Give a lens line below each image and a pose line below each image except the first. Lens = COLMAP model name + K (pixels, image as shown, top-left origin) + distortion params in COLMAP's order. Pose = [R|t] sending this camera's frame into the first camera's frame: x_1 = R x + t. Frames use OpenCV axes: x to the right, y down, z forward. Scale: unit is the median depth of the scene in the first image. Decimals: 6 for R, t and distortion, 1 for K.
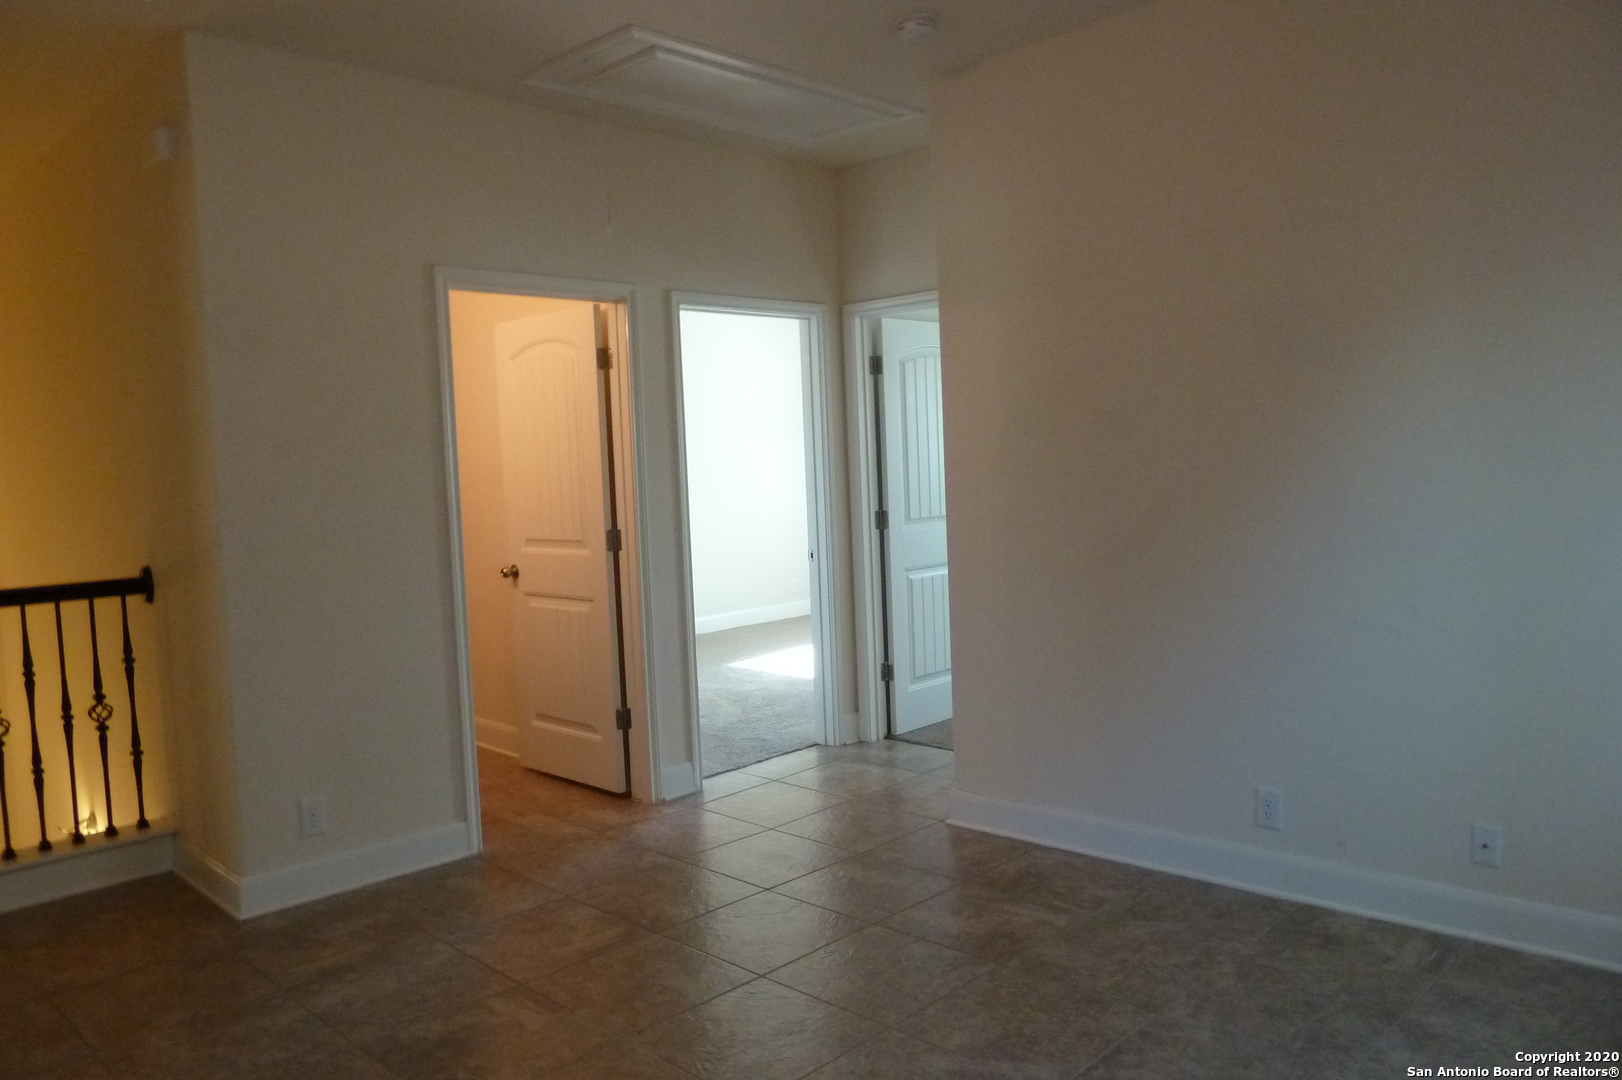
lens RADIAL K [[1156.4, 0, 804.6], [0, 1156.4, 541.6], [0, 0, 1]] dist [-0.039367, 0.010277]
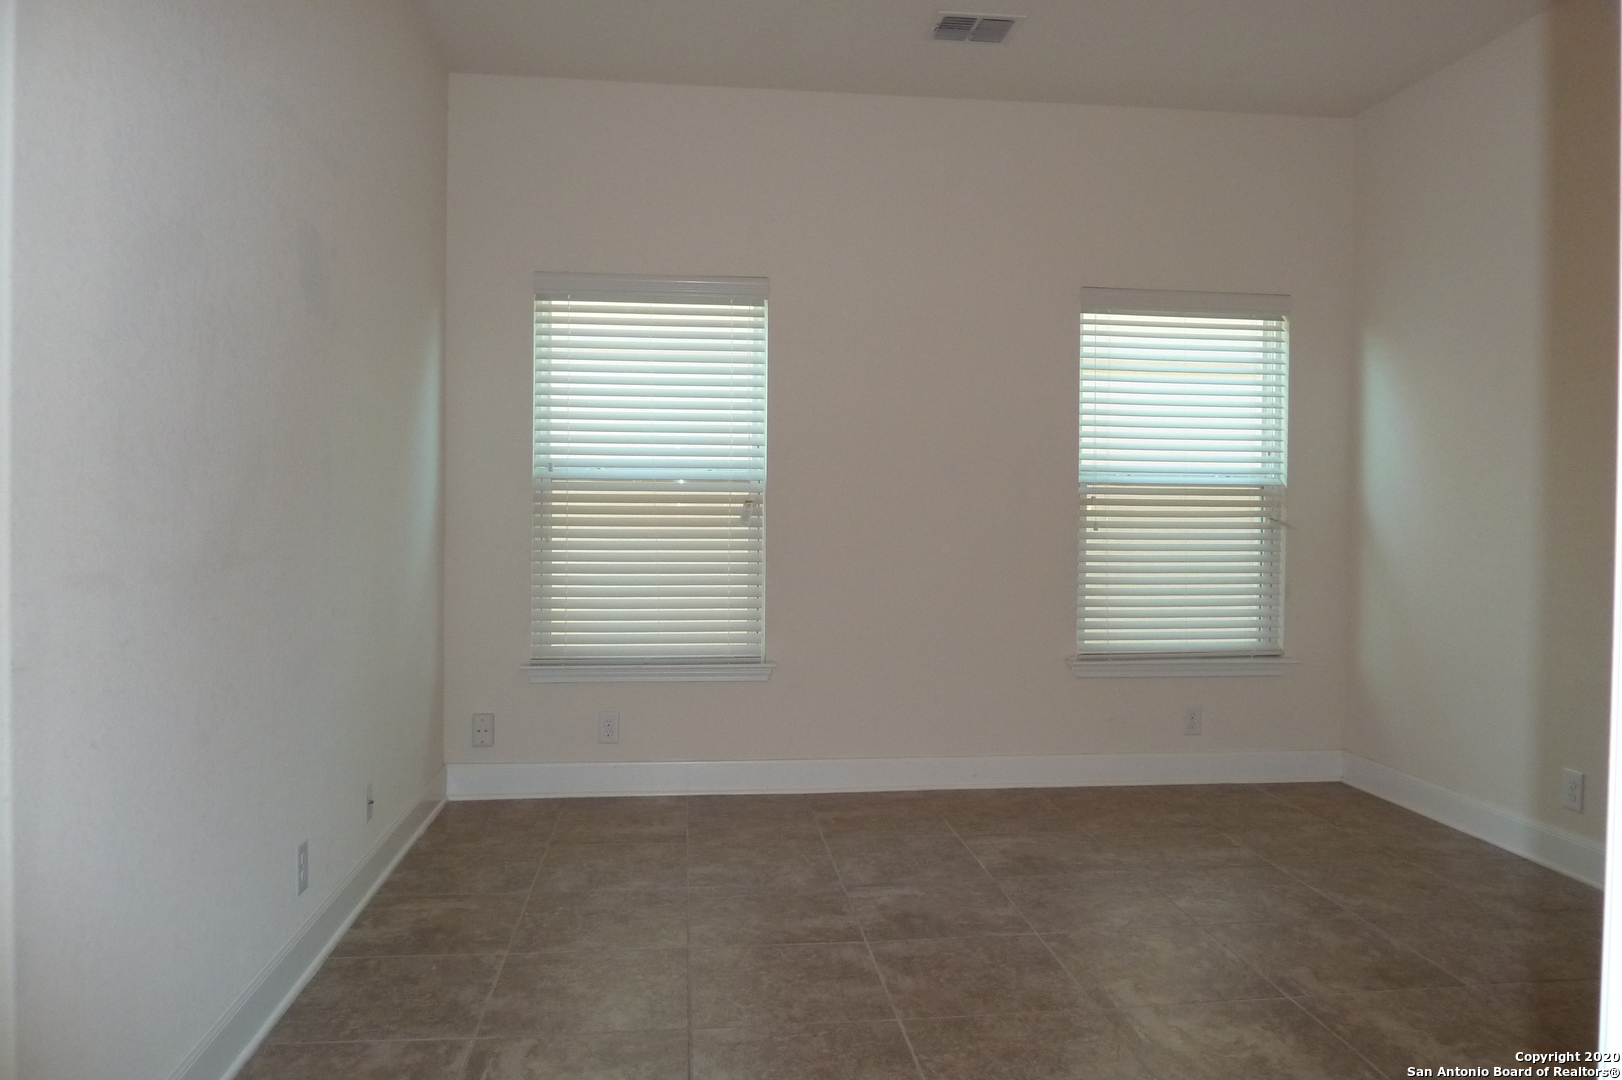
lens RADIAL K [[1156.4, 0, 811.0], [0, 1156.4, 540.4], [0, 0, 1]] dist [-0.039367, 0.010277]
pose [[-0.770464, 0.006610, 0.637449, -0.418693], [0.061040, 0.996117, 0.063448, -0.024129], [-0.634554, 0.087794, -0.767876, 1.543180]]
